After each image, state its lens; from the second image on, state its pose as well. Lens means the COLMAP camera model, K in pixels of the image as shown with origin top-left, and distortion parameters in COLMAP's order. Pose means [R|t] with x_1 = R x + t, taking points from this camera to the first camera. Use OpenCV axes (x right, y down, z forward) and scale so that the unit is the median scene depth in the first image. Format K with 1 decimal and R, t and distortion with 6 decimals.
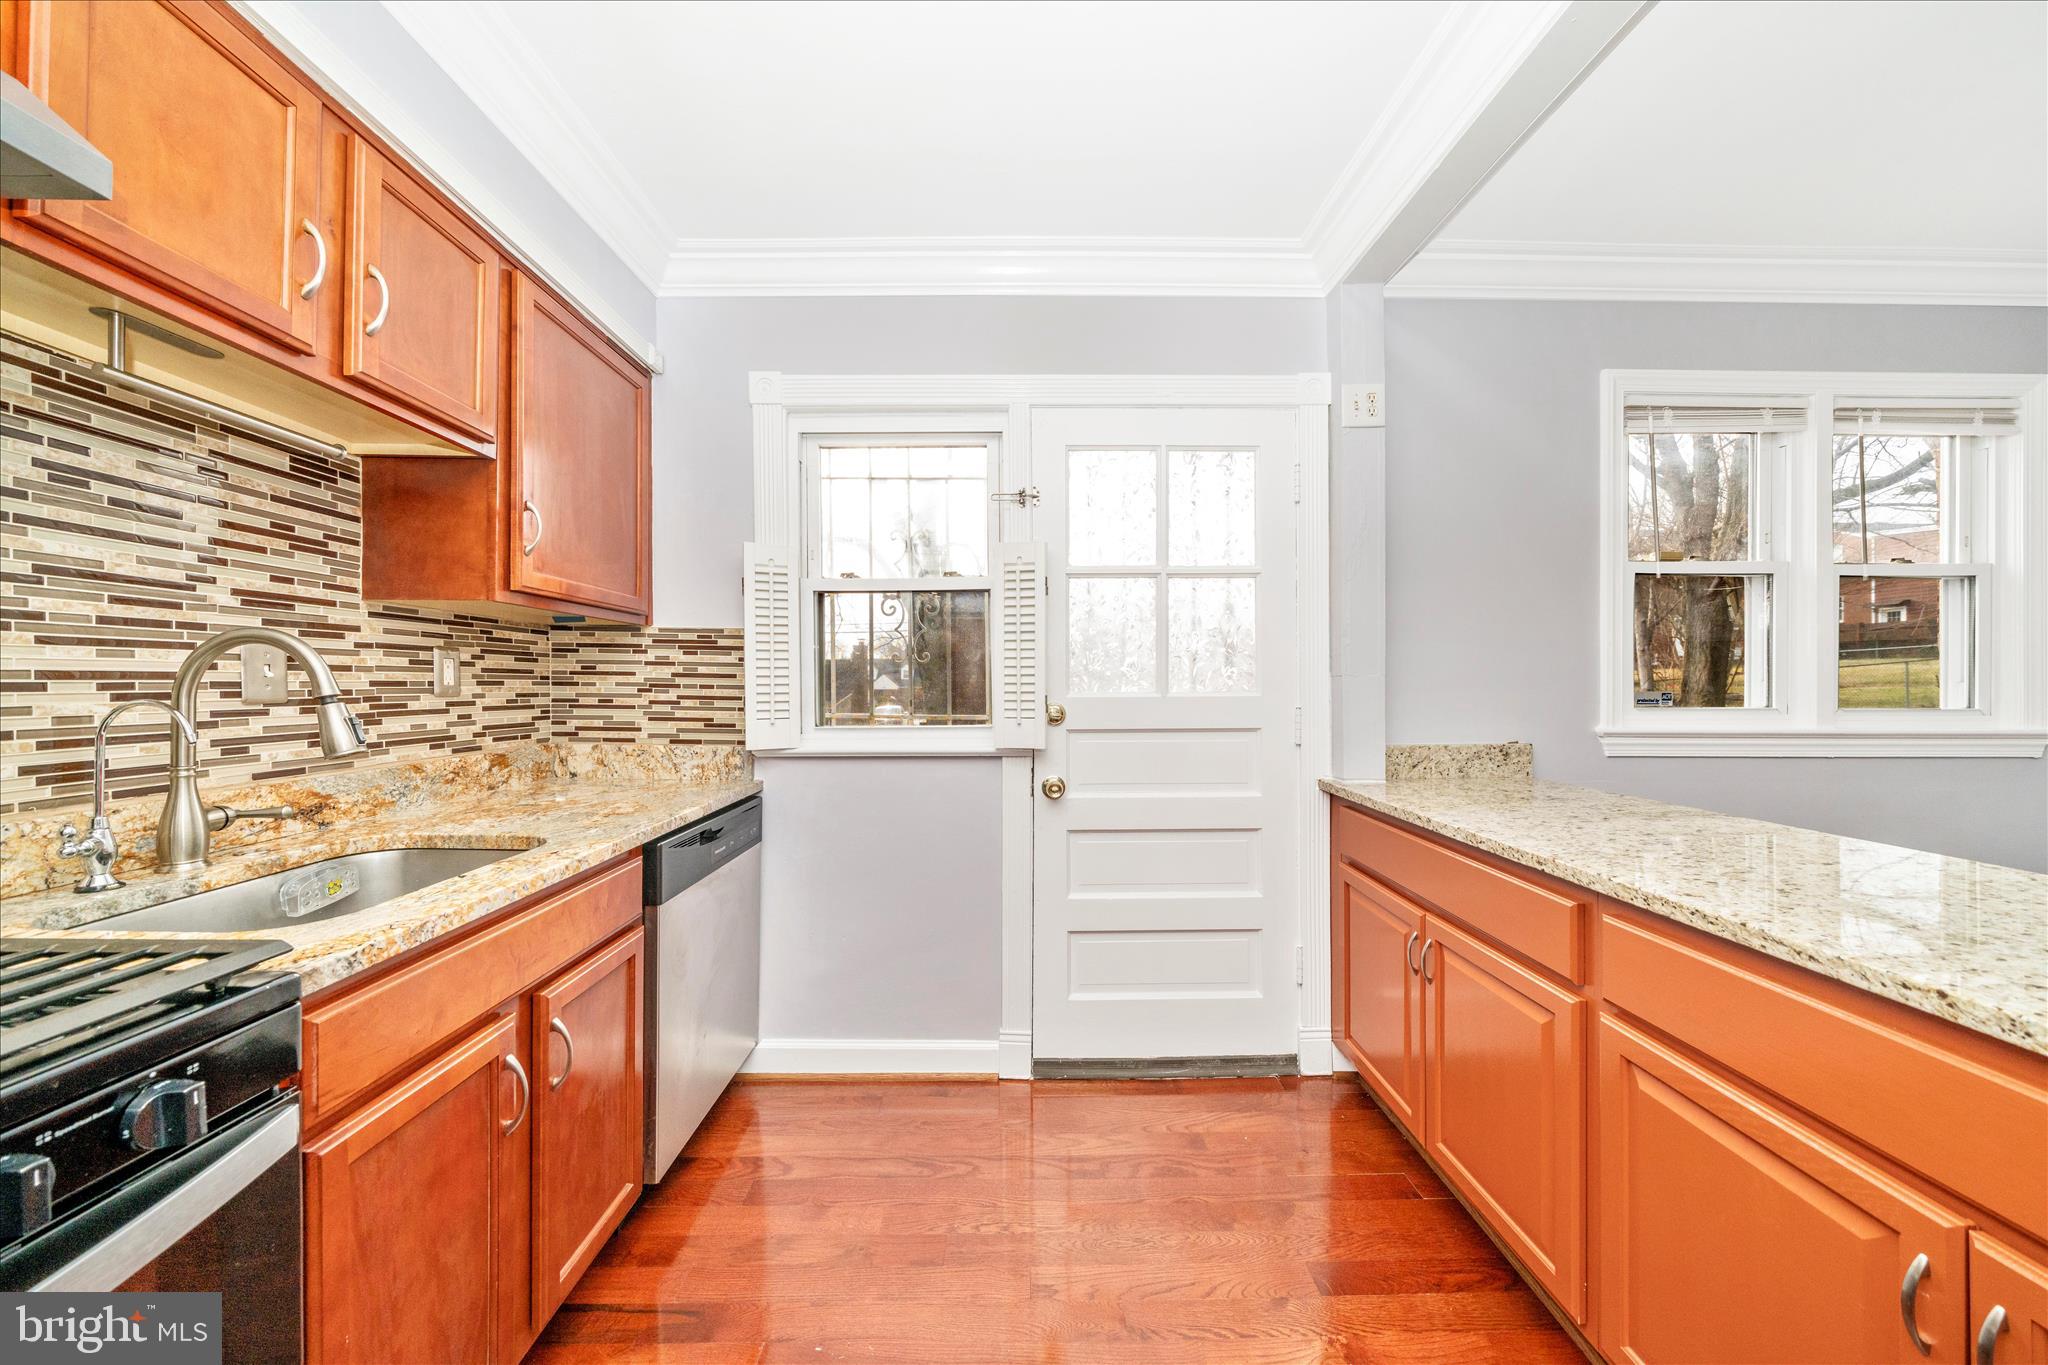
lens RADIAL K [[702.3, 0, 1017.8], [0, 702.3, 695.6], [0, 0, 1]] dist [-0.001454, -0.000096]
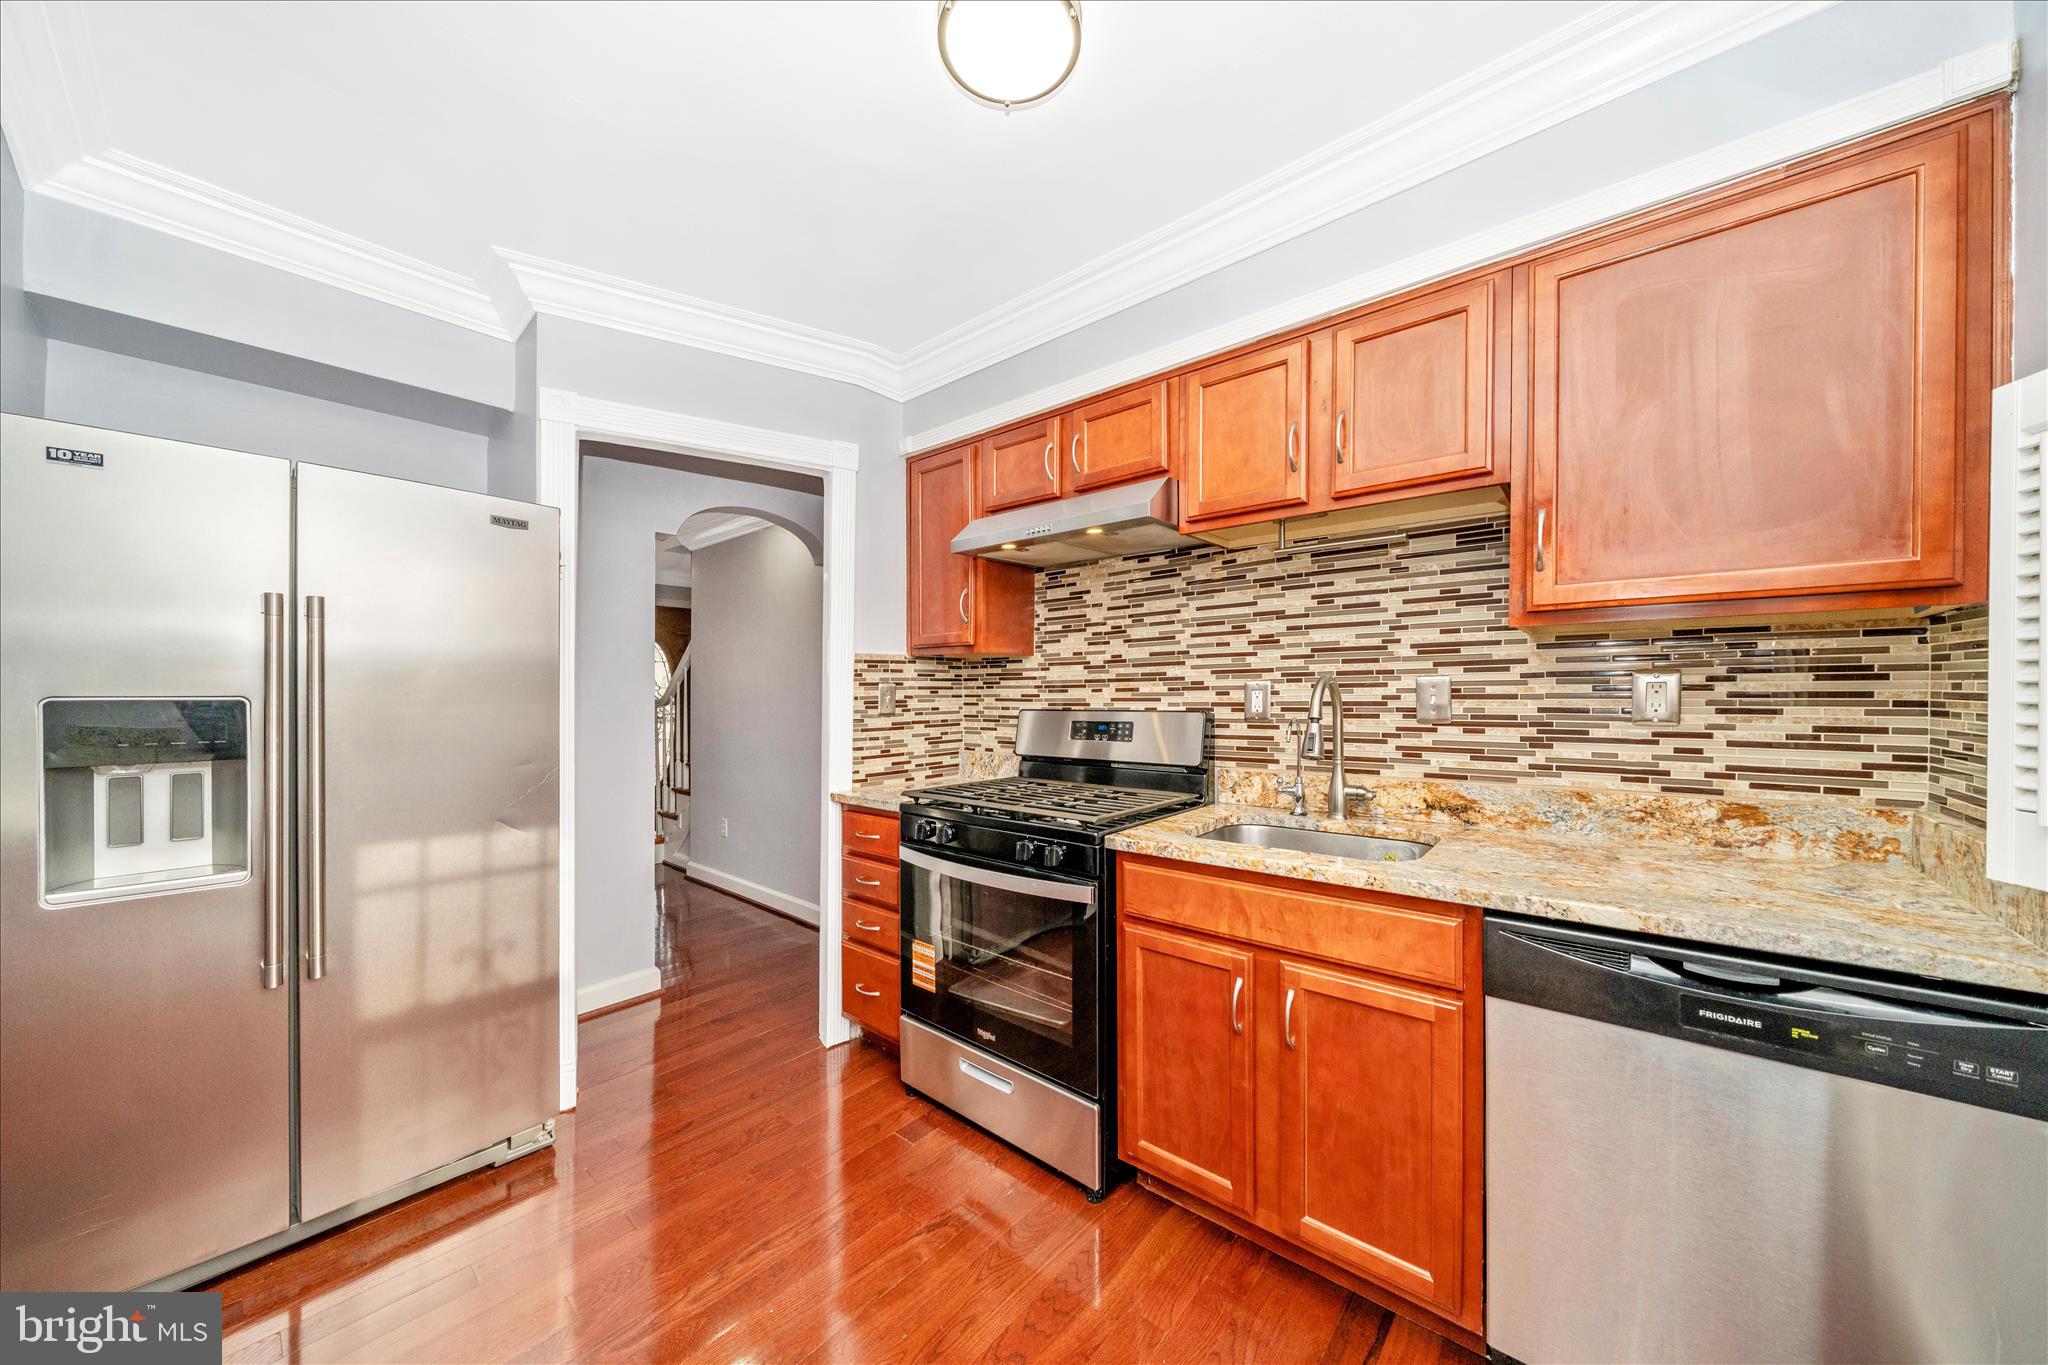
lens RADIAL K [[702.3, 0, 1017.8], [0, 702.3, 695.6], [0, 0, 1]] dist [-0.001454, -0.000096]
pose [[-0.661080, 0.006962, -0.750283, 0.466424], [-0.006492, 0.999866, 0.014999, -0.054769], [0.750287, 0.014787, -0.660946, 1.202951]]
